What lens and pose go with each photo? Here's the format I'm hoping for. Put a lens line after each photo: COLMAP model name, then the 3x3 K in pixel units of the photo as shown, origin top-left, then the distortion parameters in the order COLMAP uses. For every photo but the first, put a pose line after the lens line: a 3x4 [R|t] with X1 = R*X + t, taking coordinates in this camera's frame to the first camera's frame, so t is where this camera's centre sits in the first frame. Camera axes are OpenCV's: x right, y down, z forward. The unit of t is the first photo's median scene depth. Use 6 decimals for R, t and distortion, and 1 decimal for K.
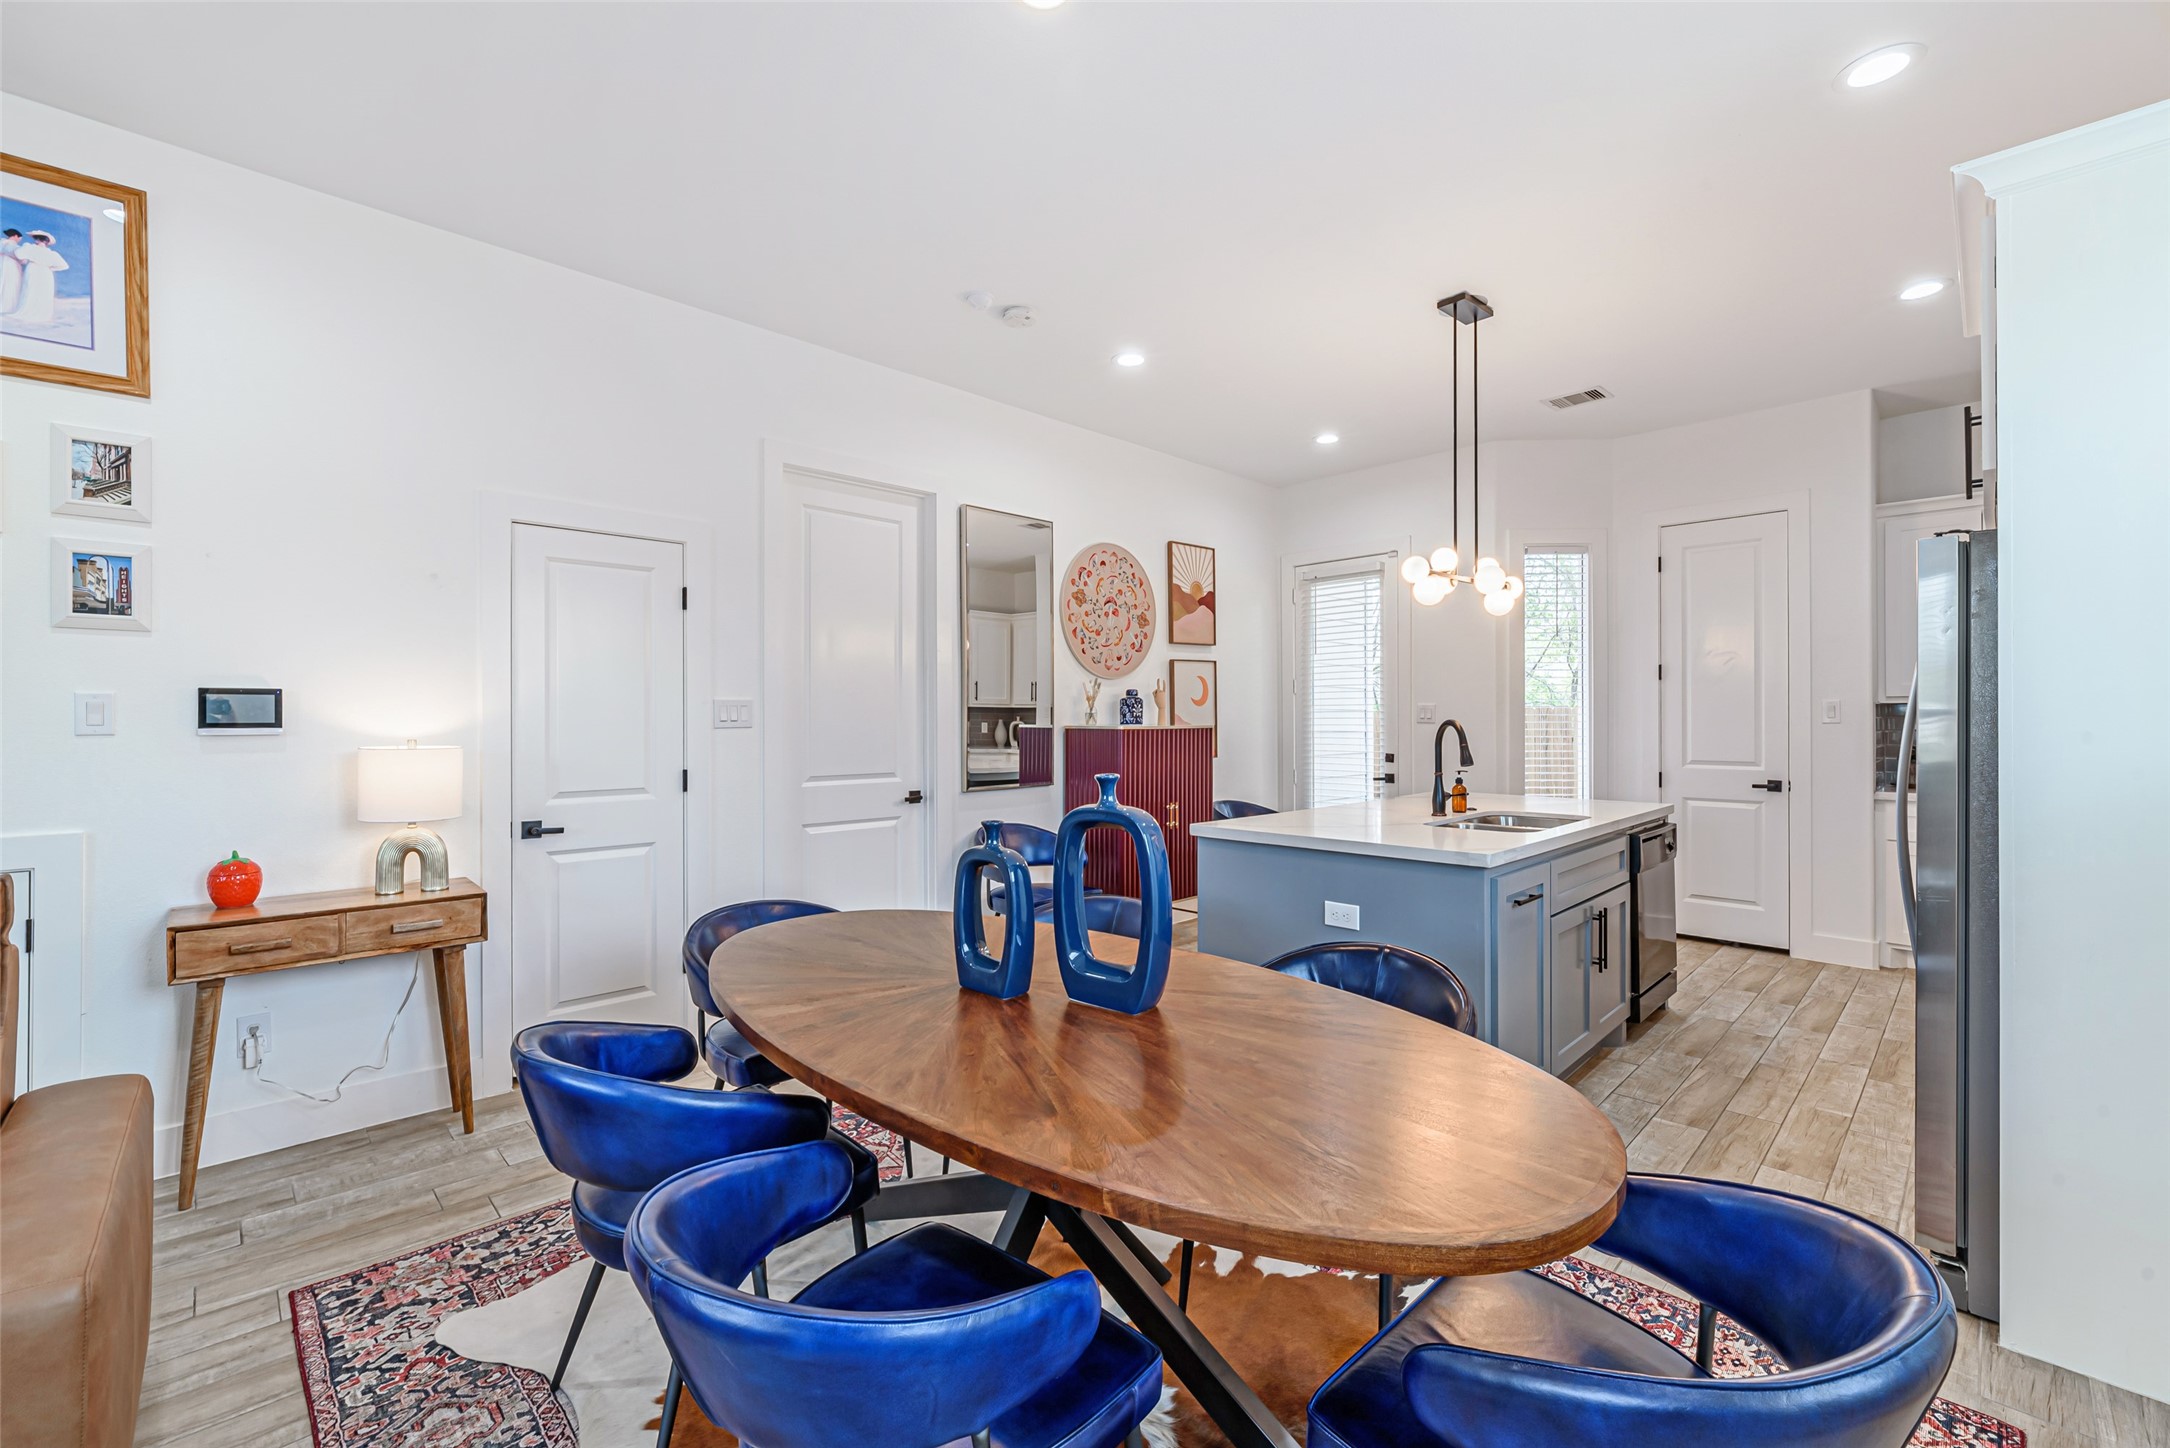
lens RADIAL K [[907.7, 0, 1071.5], [0, 907.7, 719.1], [0, 0, 1]] dist [-0.002200, -0.000378]
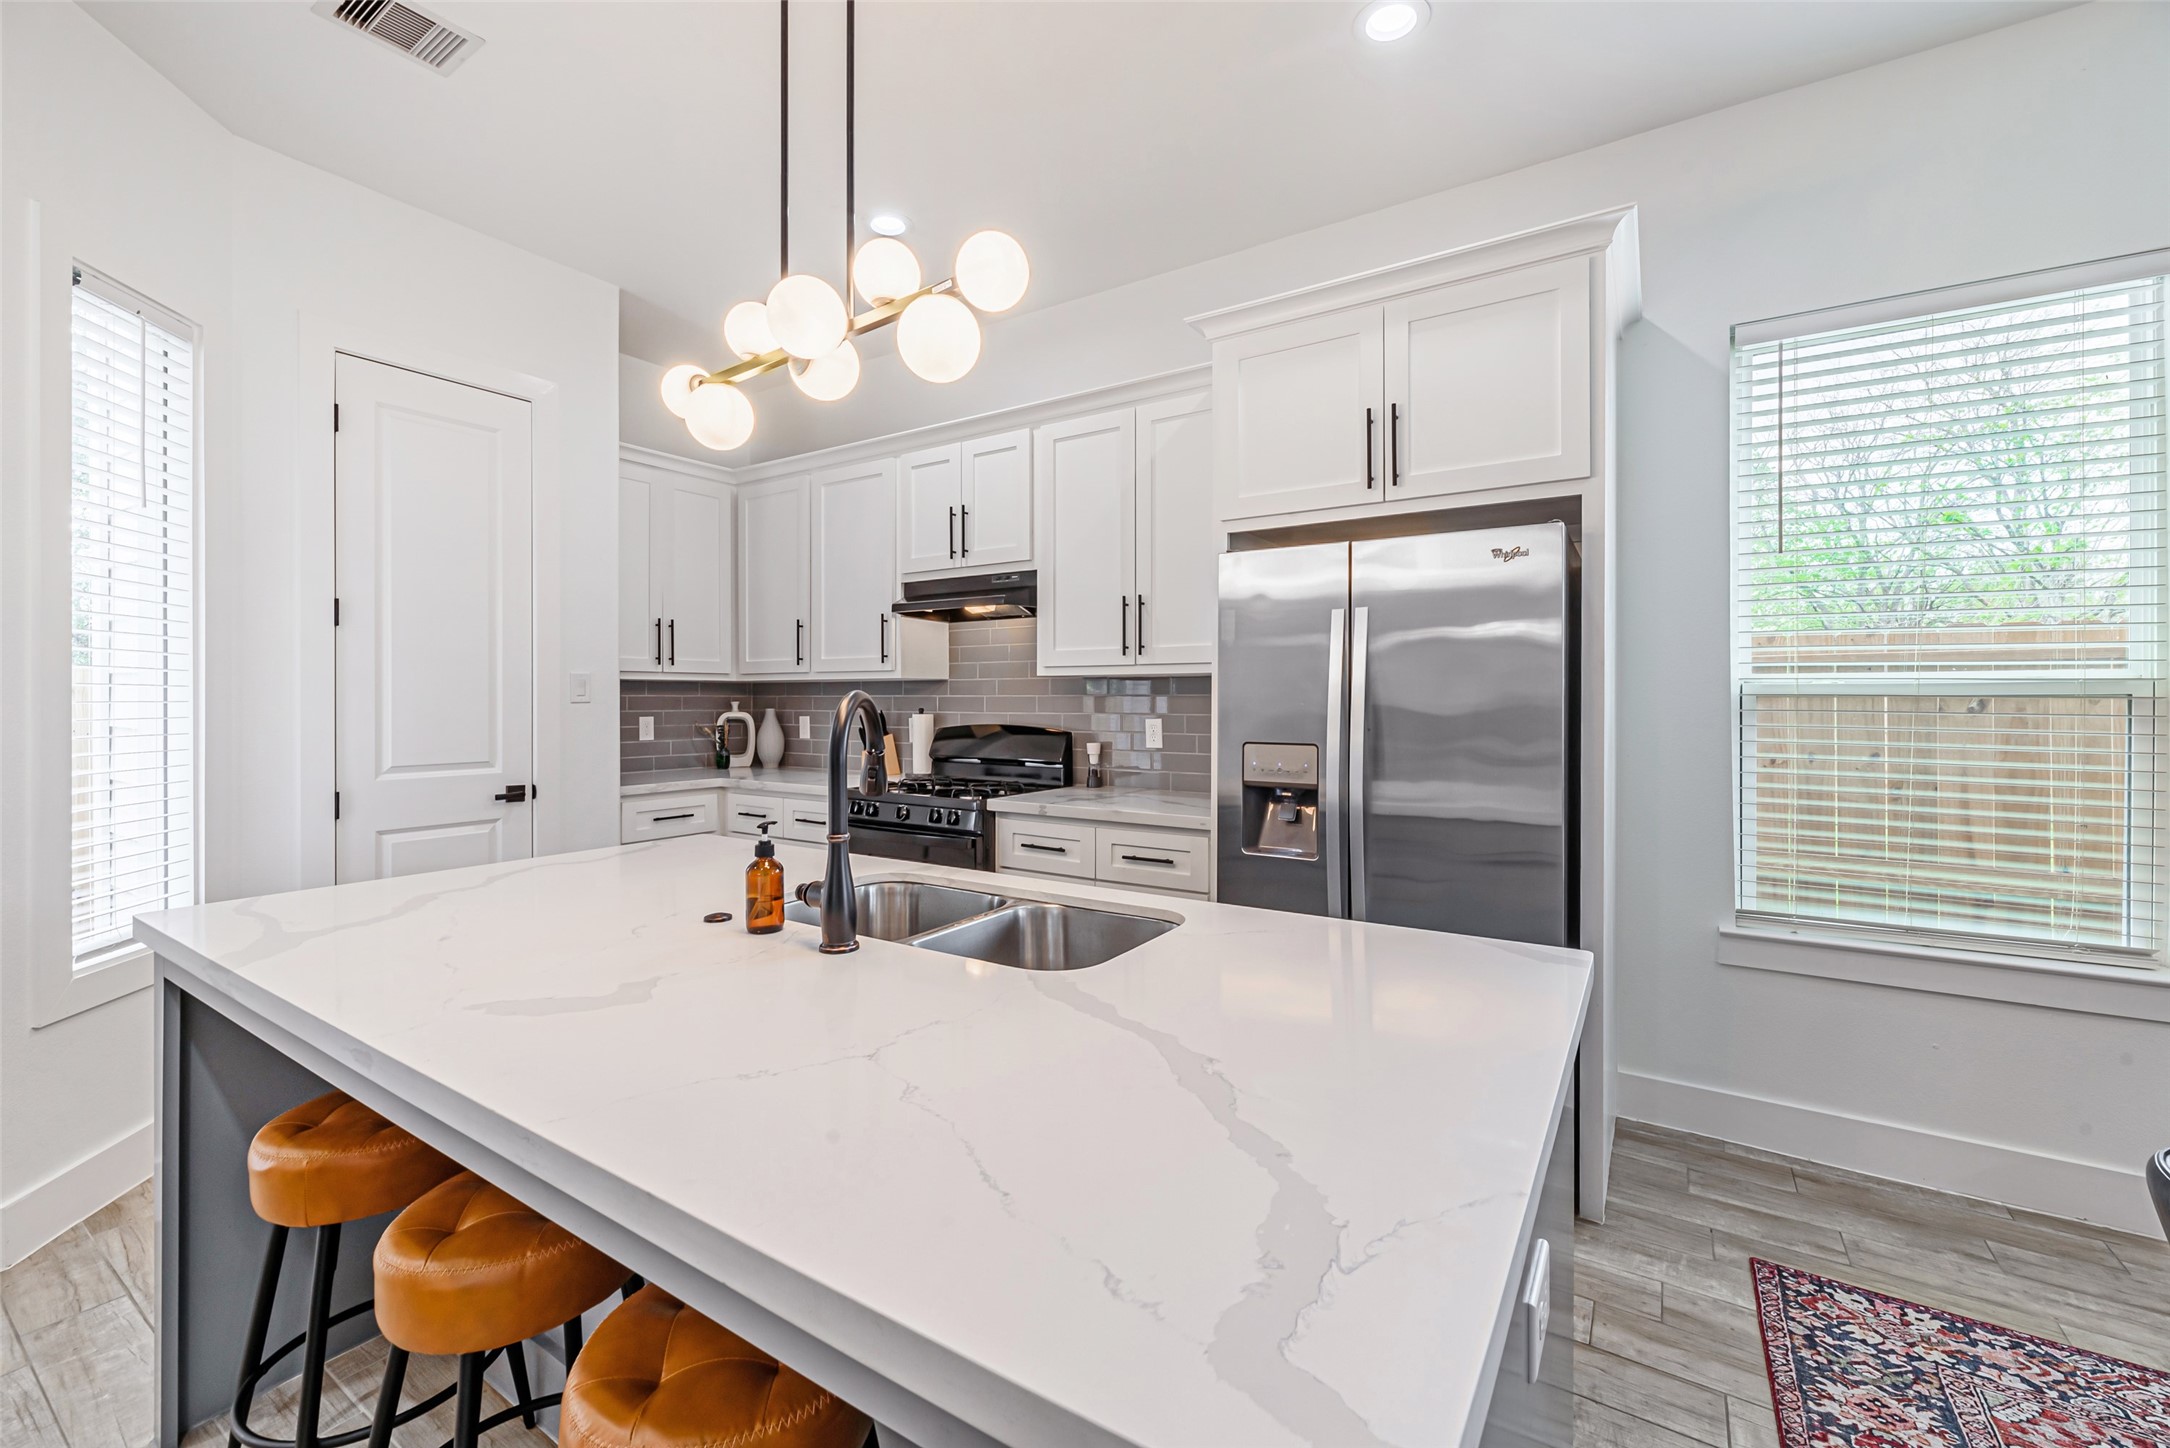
lens RADIAL K [[892.0, 0, 1083.4], [0, 892.0, 690.2], [0, 0, 1]] dist [0.012211, -0.000053]
pose [[-0.229090, 0.012083, 0.973330, 0.030063], [0.003368, 0.999927, -0.011620, 0.008066], [-0.973400, 0.000616, -0.229114, 1.226147]]
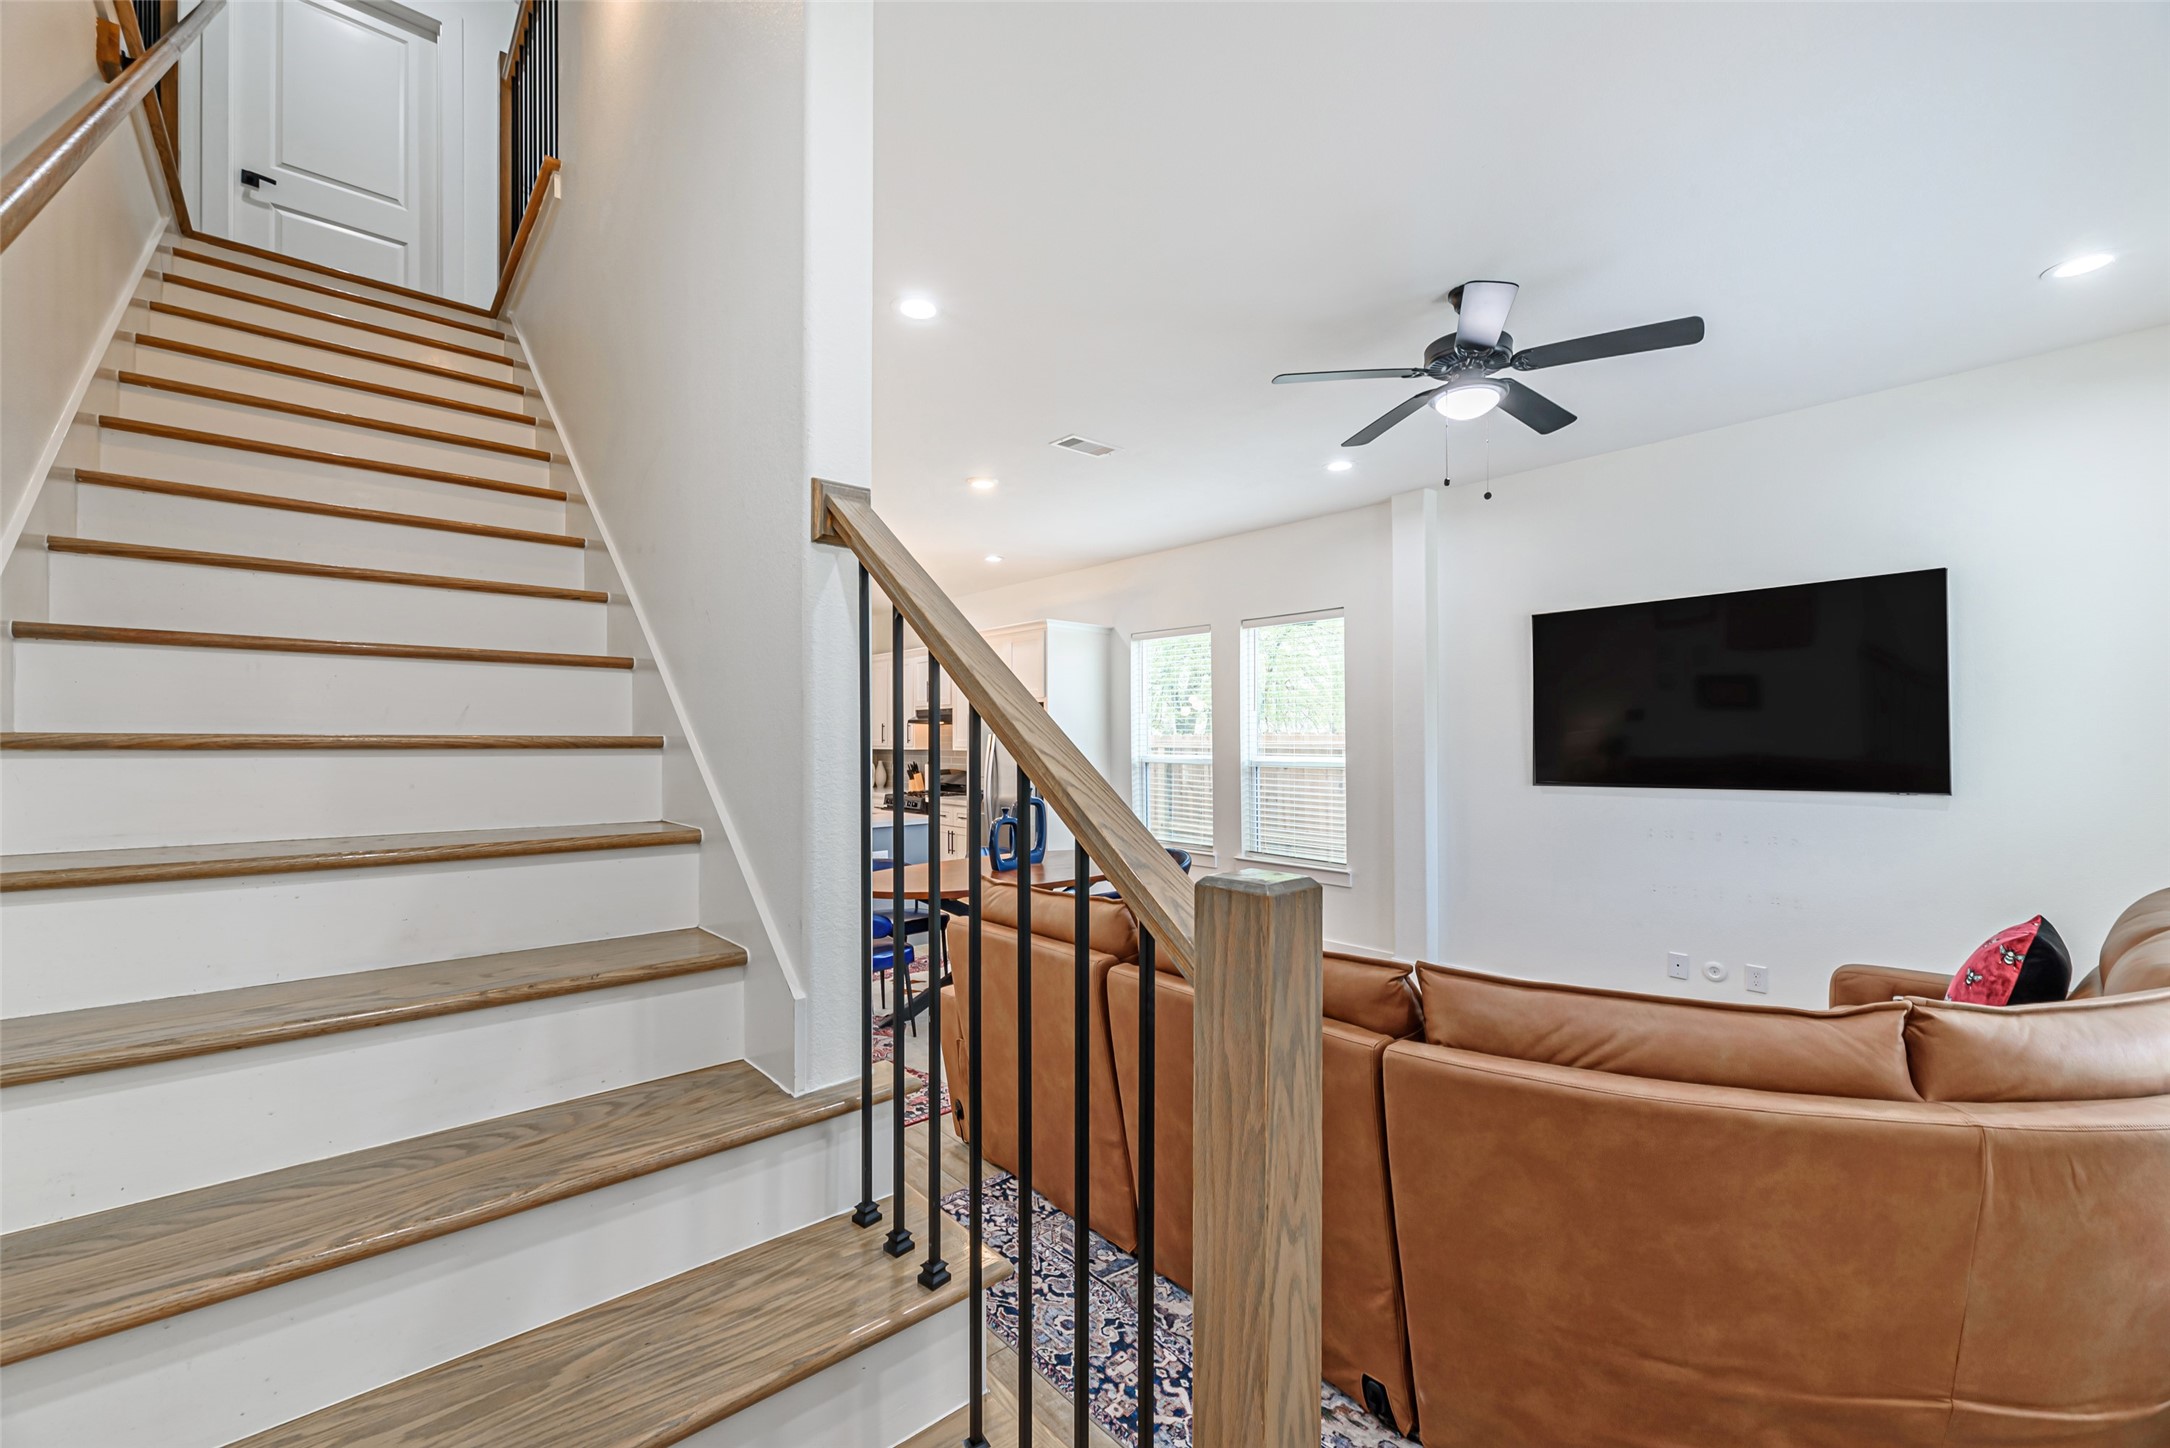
lens RADIAL K [[880.7, 0, 1085.9], [0, 880.7, 727.8], [0, 0, 1]] dist [-0.000330, -0.000372]
pose [[0.045332, 0.015671, 0.998849, -1.761776], [0.000434, 0.999877, -0.015706, -0.056009], [-0.998972, 0.001145, 0.045320, 0.419625]]
